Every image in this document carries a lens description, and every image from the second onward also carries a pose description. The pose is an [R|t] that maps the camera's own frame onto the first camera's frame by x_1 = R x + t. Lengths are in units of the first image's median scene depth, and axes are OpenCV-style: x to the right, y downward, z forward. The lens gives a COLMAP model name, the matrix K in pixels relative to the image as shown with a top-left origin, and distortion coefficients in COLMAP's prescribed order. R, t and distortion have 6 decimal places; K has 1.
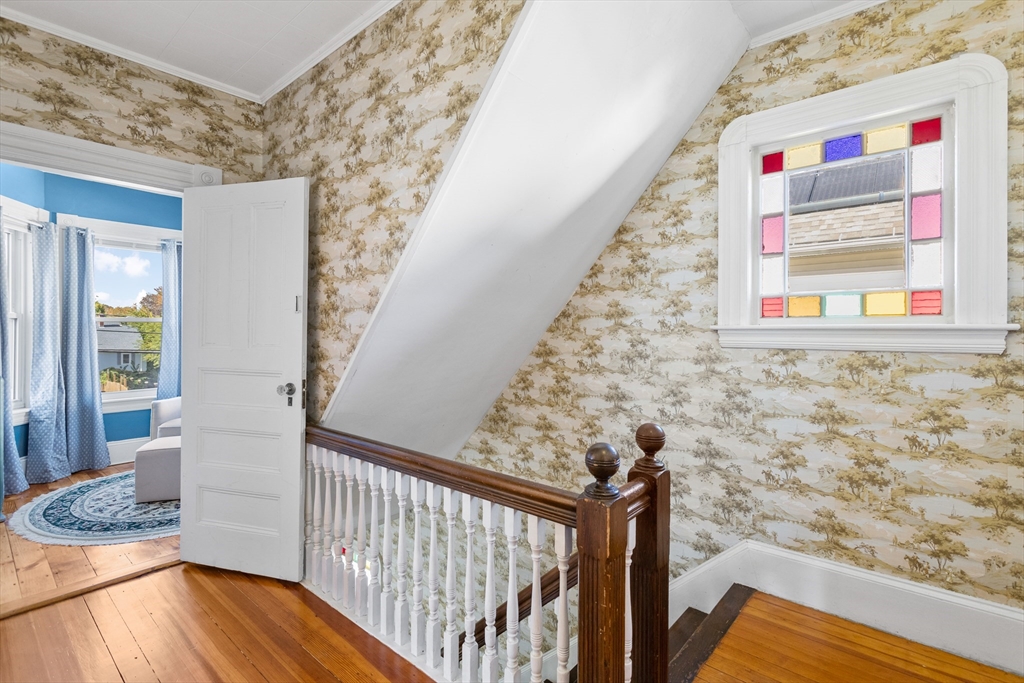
lens RADIAL K [[489.6, 0, 510.7], [0, 489.6, 337.4], [0, 0, 1]] dist [0.001124, -0.000676]
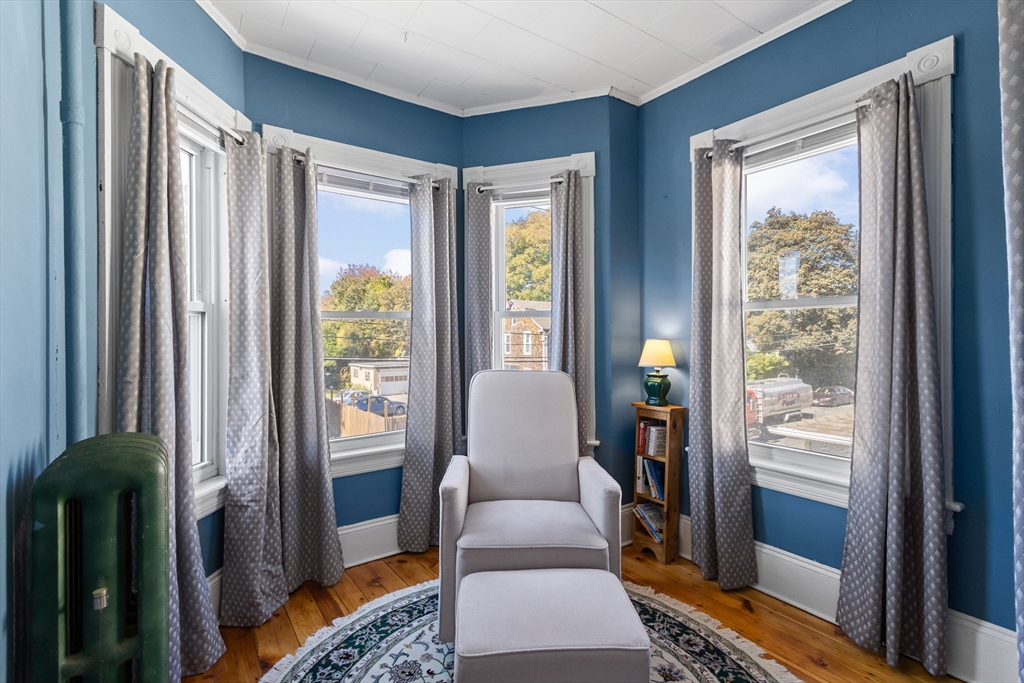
lens RADIAL K [[489.6, 0, 514.6], [0, 489.6, 338.3], [0, 0, 1]] dist [0.001124, -0.000676]
pose [[0.969274, -0.005404, -0.245924, -0.536058], [0.006217, 0.999977, 0.002528, -0.008931], [0.245904, -0.003979, 0.969286, 0.552332]]
